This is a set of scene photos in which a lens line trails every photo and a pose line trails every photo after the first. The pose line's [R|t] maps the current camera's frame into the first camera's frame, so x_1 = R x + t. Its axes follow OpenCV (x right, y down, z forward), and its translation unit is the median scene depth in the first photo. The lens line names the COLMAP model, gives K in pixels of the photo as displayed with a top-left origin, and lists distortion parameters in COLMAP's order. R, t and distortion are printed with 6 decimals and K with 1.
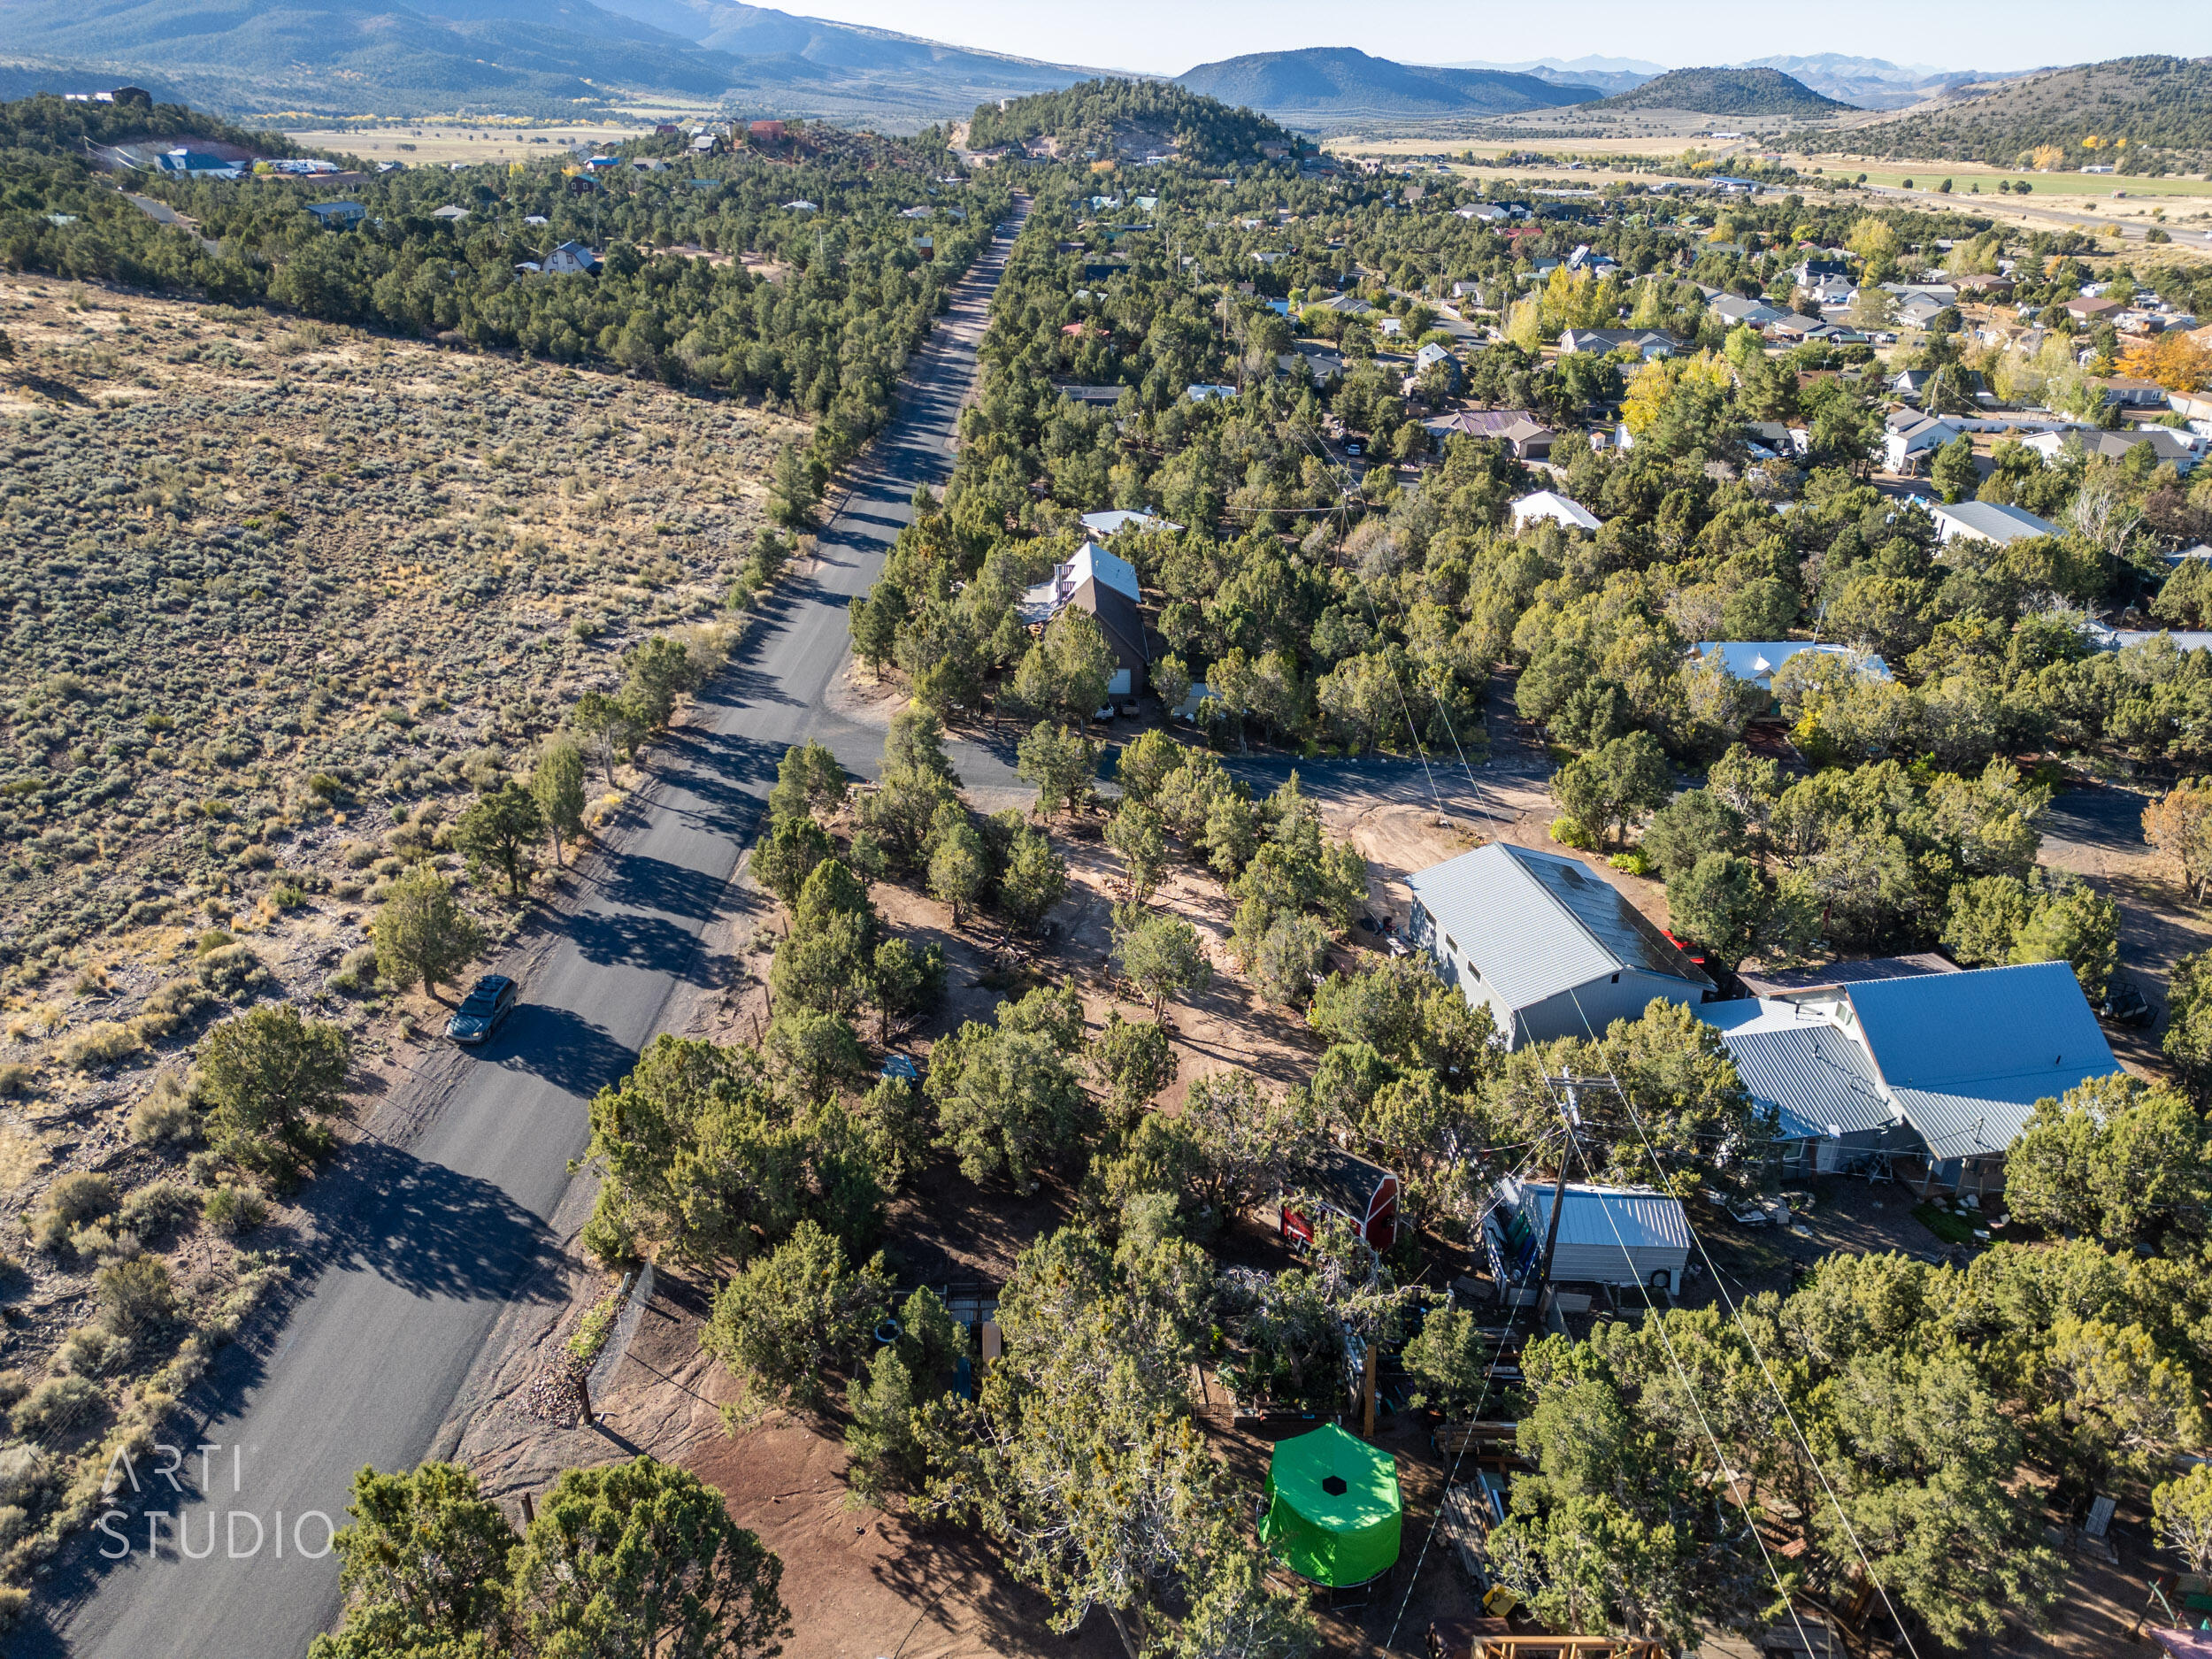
lens RADIAL K [[1538.6, 0, 1106.6], [0, 1538.6, 825.1], [0, 0, 1]] dist [0.089151, -0.085401]
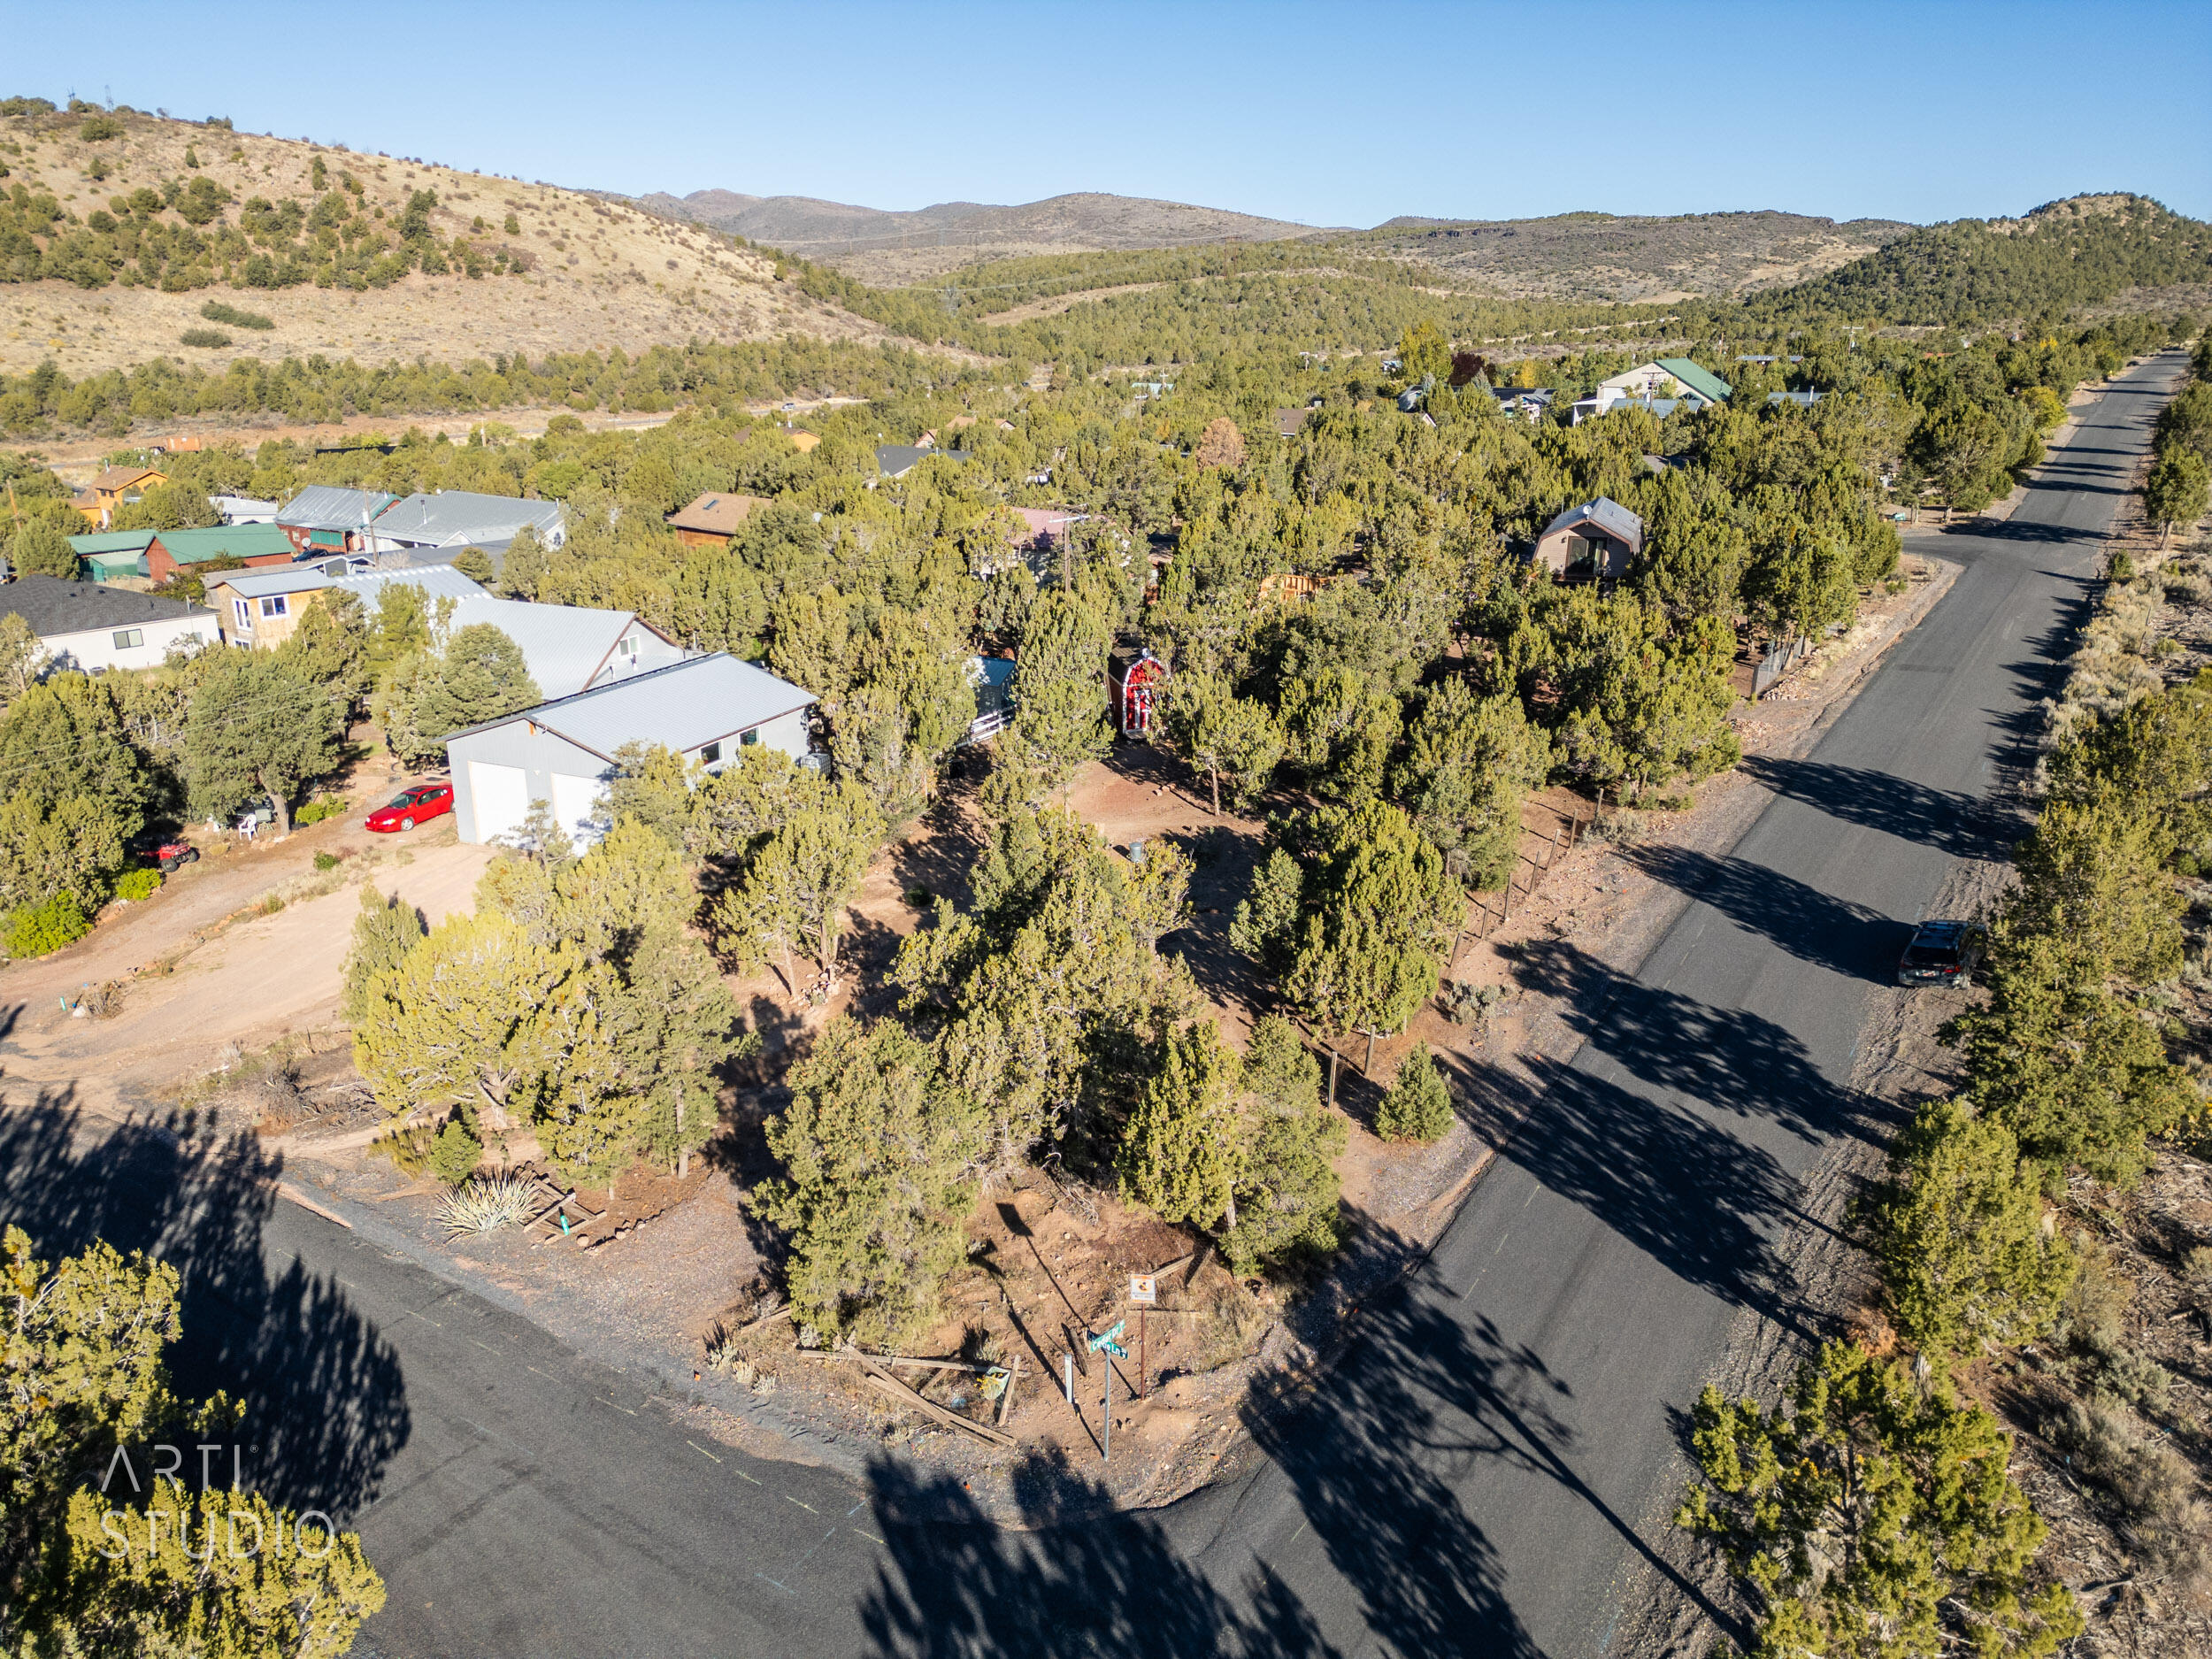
lens RADIAL K [[1538.6, 0, 1106.6], [0, 1538.6, 825.1], [0, 0, 1]] dist [0.089151, -0.085401]
pose [[-0.824594, -0.187851, 0.533626, -0.403105], [0.234960, 0.744338, 0.625104, -0.362619], [-0.514624, 0.640838, -0.569639, 1.350410]]
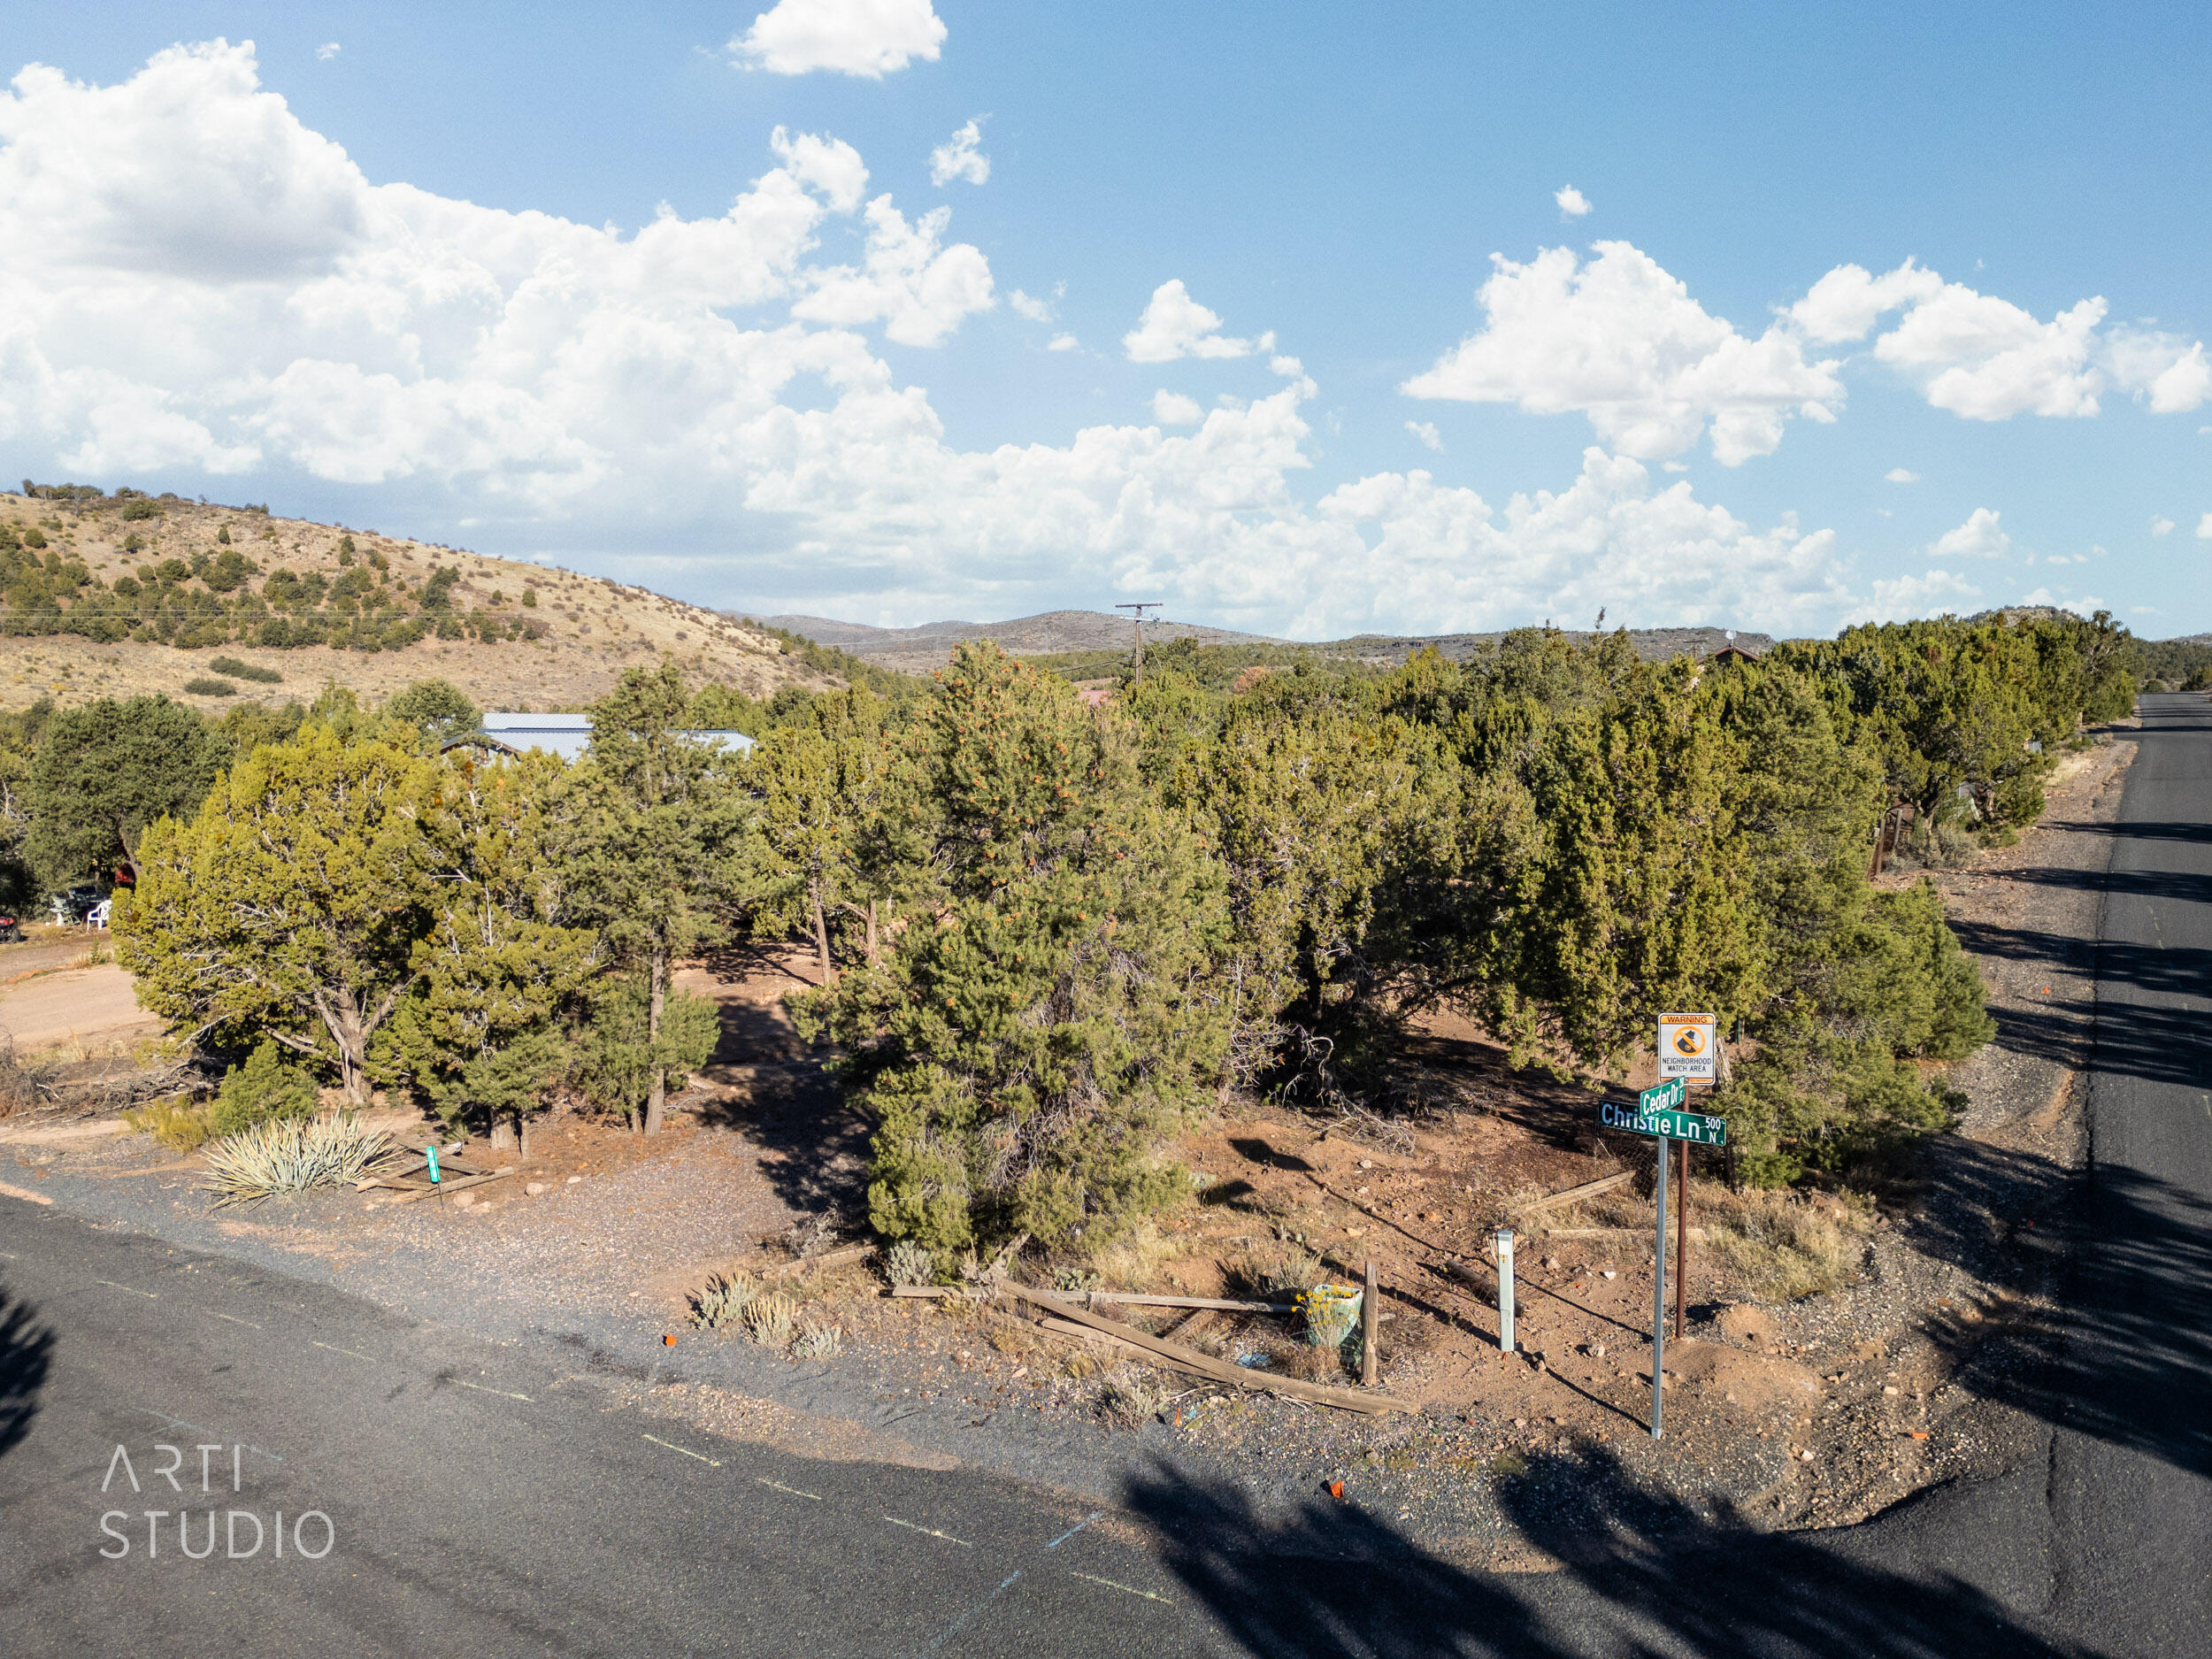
lens RADIAL K [[1538.6, 0, 1106.6], [0, 1538.6, 825.1], [0, 0, 1]] dist [0.089151, -0.085401]
pose [[-0.831302, -0.051800, 0.553402, -0.273855], [0.226635, 0.877531, 0.422583, -0.154460], [-0.507517, 0.476714, -0.717754, 1.345351]]
